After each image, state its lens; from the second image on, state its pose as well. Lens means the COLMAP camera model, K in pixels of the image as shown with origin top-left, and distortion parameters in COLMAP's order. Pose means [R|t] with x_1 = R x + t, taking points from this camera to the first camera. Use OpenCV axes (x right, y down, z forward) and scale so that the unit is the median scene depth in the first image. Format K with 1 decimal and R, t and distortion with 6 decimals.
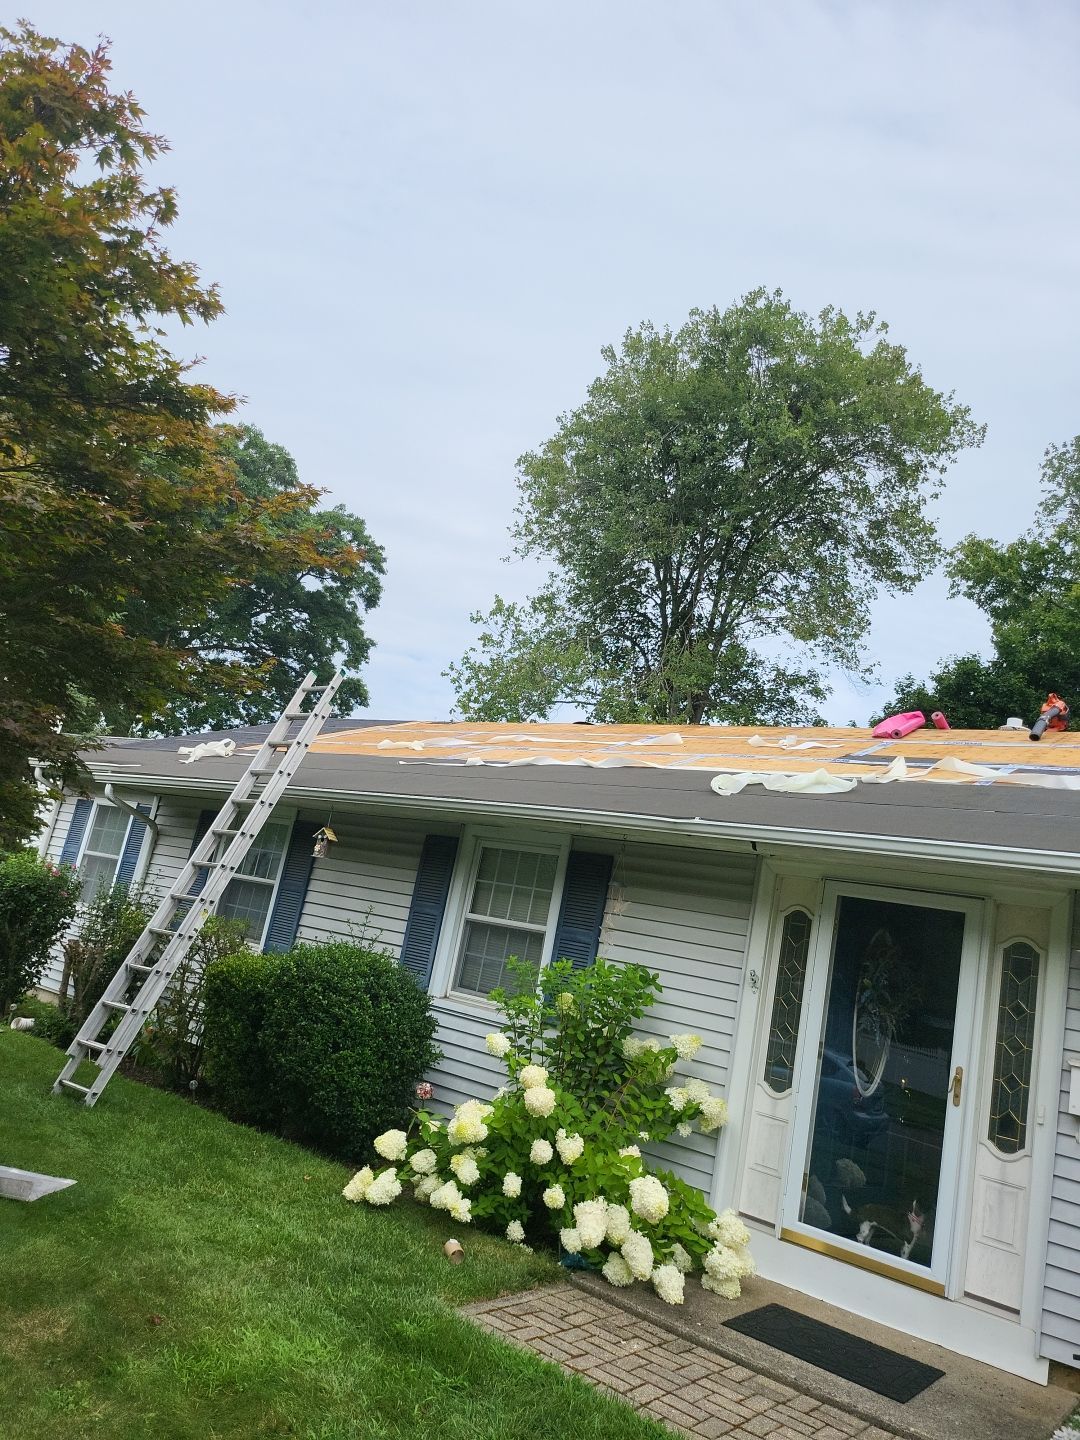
lens RADIAL K [[999.6, 0, 535.5], [0, 999.6, 722.3], [0, 0, 1]] dist [0.054721, -0.039211]
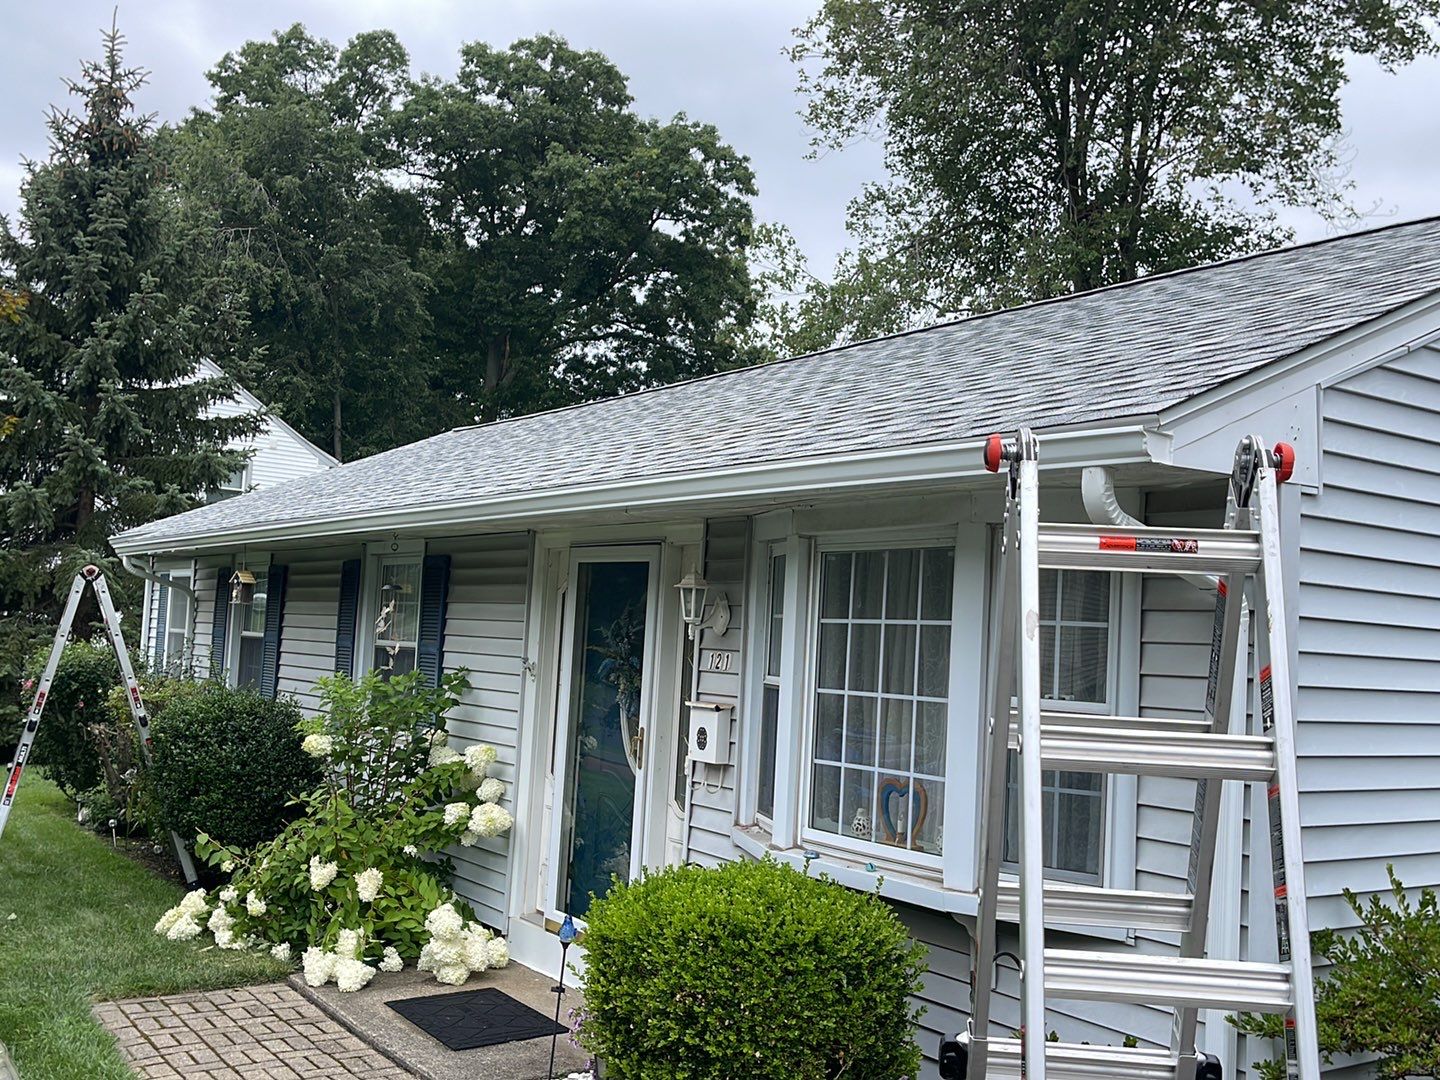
lens RADIAL K [[1406.2, 0, 749.2], [0, 1406.2, 555.7], [0, 0, 1]] dist [0.047843, 0.000000]
pose [[0.949271, -0.155101, -0.273548, 0.586533], [0.187387, 0.977585, 0.095987, 0.055731], [0.252529, -0.142377, 0.957057, -0.113493]]
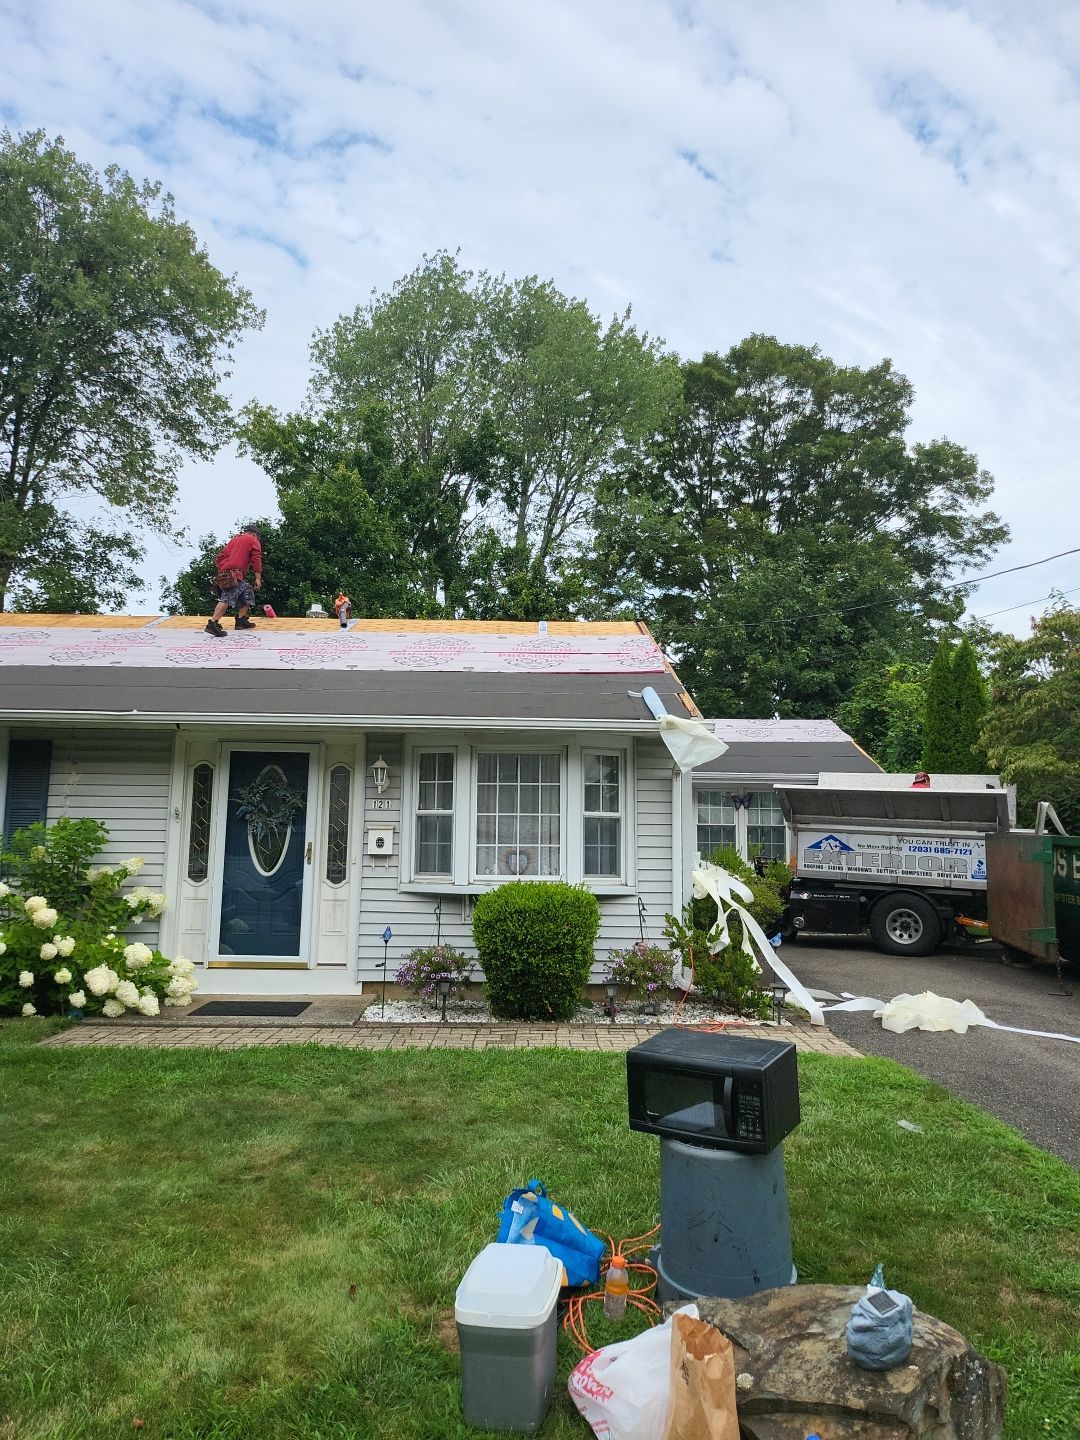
lens RADIAL K [[999.6, 0, 513.8], [0, 999.6, 724.7], [0, 0, 1]] dist [0.054721, -0.039211]
pose [[0.788909, -0.104737, 0.605518, -0.208037], [0.001656, 0.985727, 0.168345, -0.092049], [-0.614508, -0.131806, 0.777822, -0.331320]]
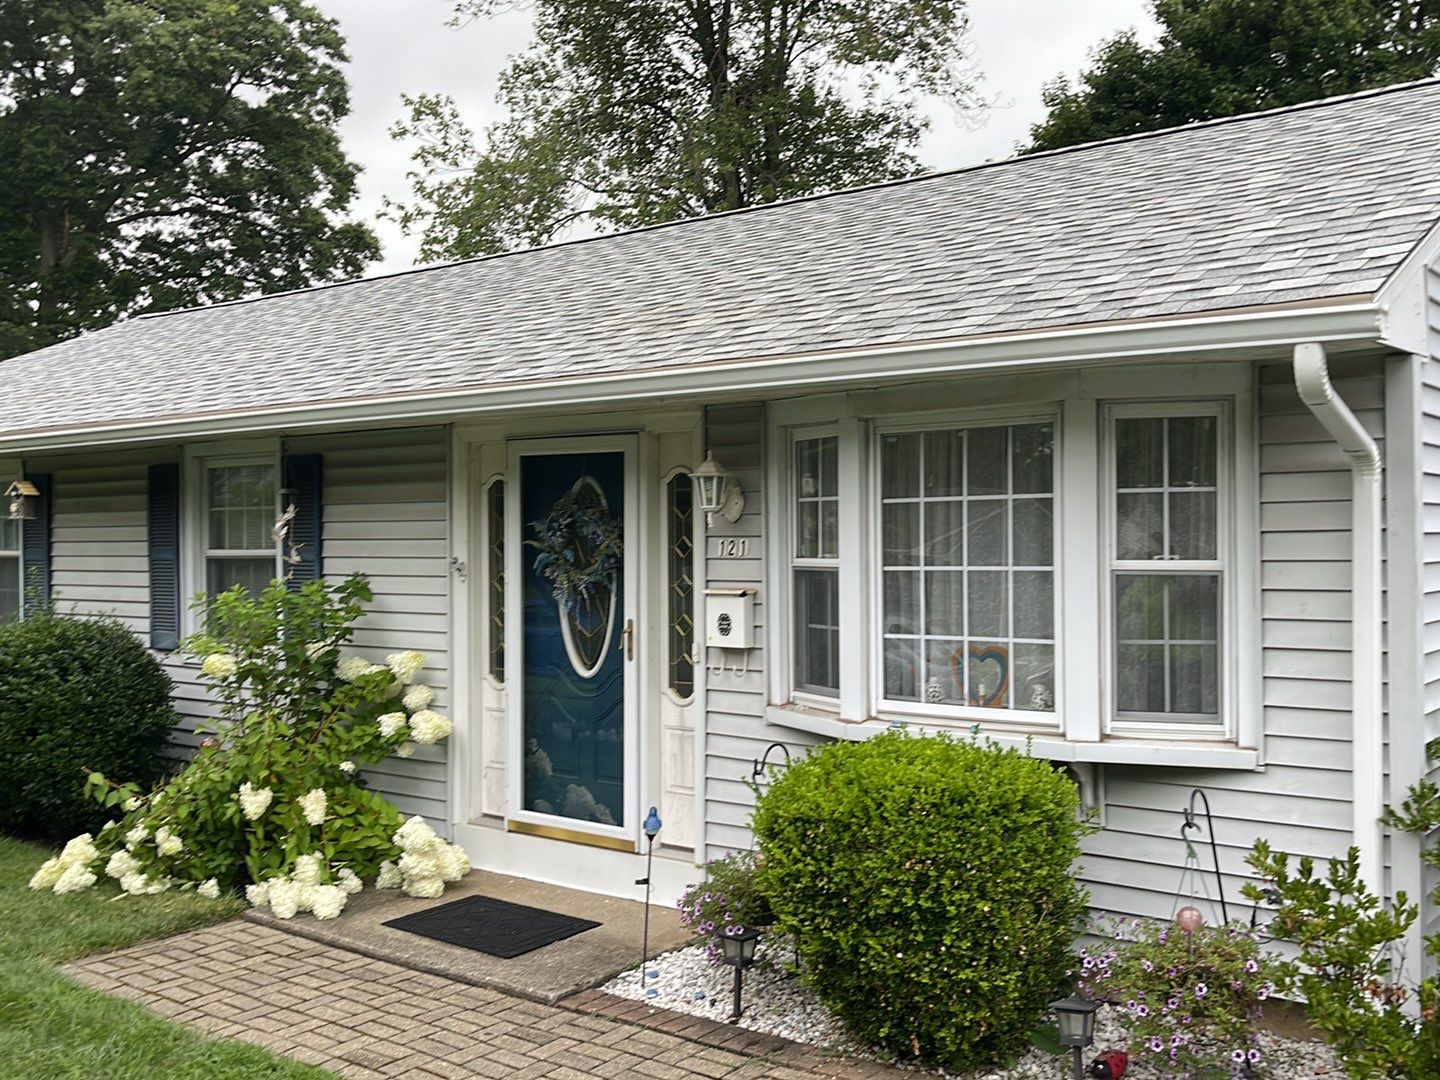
lens RADIAL K [[1406.2, 0, 730.5], [0, 1406.2, 528.7], [0, 0, 1]] dist [0.047843, 0.000000]
pose [[0.981198, -0.192861, -0.007457, 0.354267], [0.190018, 0.958514, 0.212472, 0.007478], [-0.033830, -0.209894, 0.977139, -0.145461]]
